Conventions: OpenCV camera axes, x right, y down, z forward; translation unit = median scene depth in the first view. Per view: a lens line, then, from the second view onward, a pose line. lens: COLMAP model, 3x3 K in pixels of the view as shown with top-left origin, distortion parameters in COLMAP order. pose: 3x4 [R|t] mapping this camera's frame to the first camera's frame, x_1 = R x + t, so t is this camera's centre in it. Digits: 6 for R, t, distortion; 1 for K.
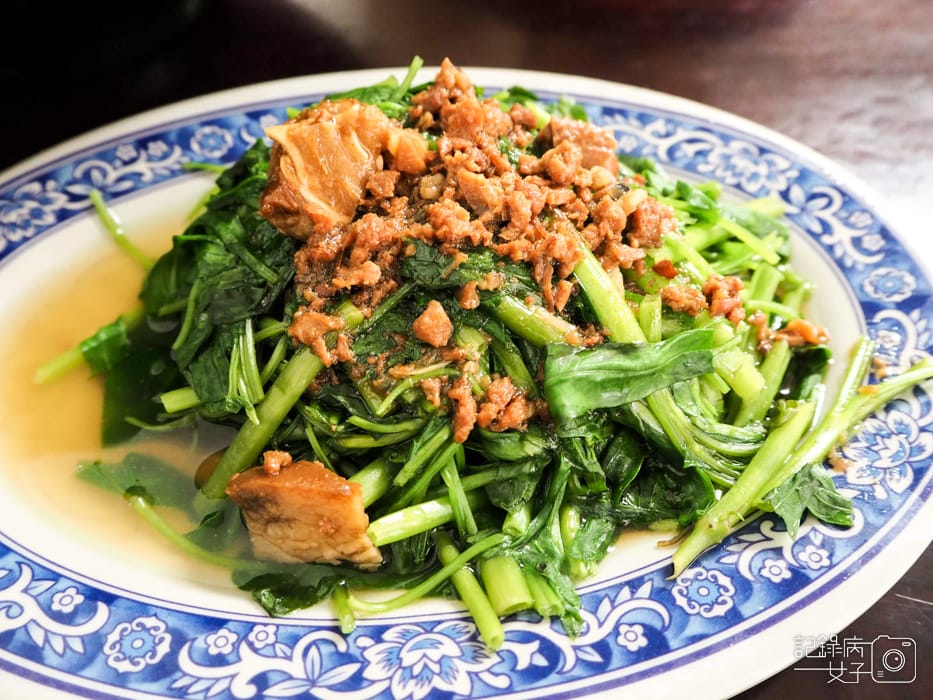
lens RADIAL K [[814.3, 0, 461.2], [0, 814.3, 353.7], [0, 0, 1]] dist [-0.043617, 0.040013]
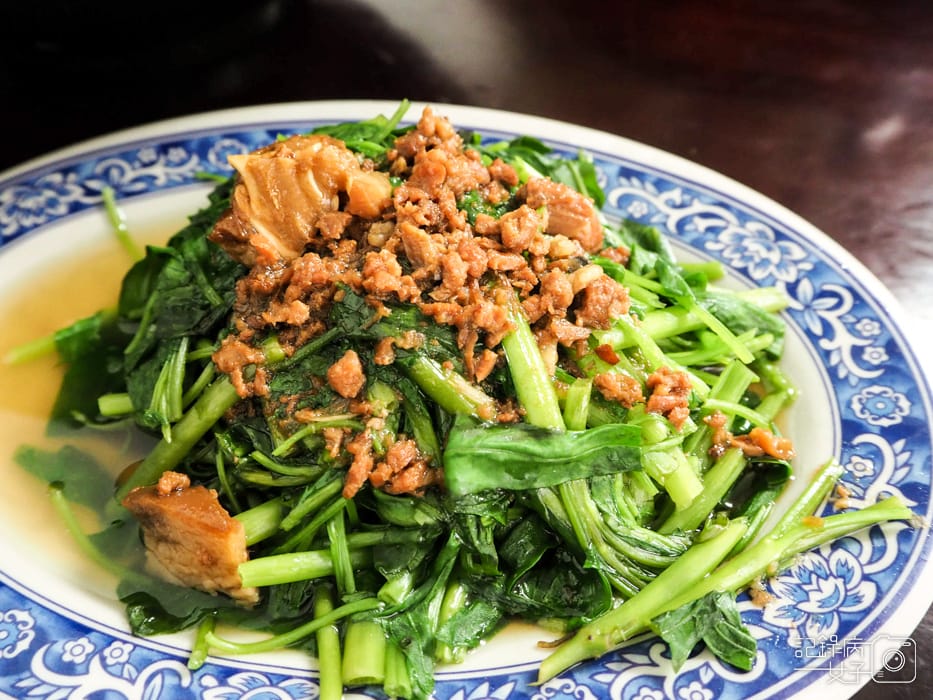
lens RADIAL K [[814.3, 0, 468.0], [0, 814.3, 341.6], [0, 0, 1]] dist [-0.043617, 0.040013]
pose [[0.975853, 0.156830, -0.152038, 0.243055], [-0.160720, 0.986907, -0.013561, -0.082014], [0.147920, 0.037669, 0.988282, 0.045890]]
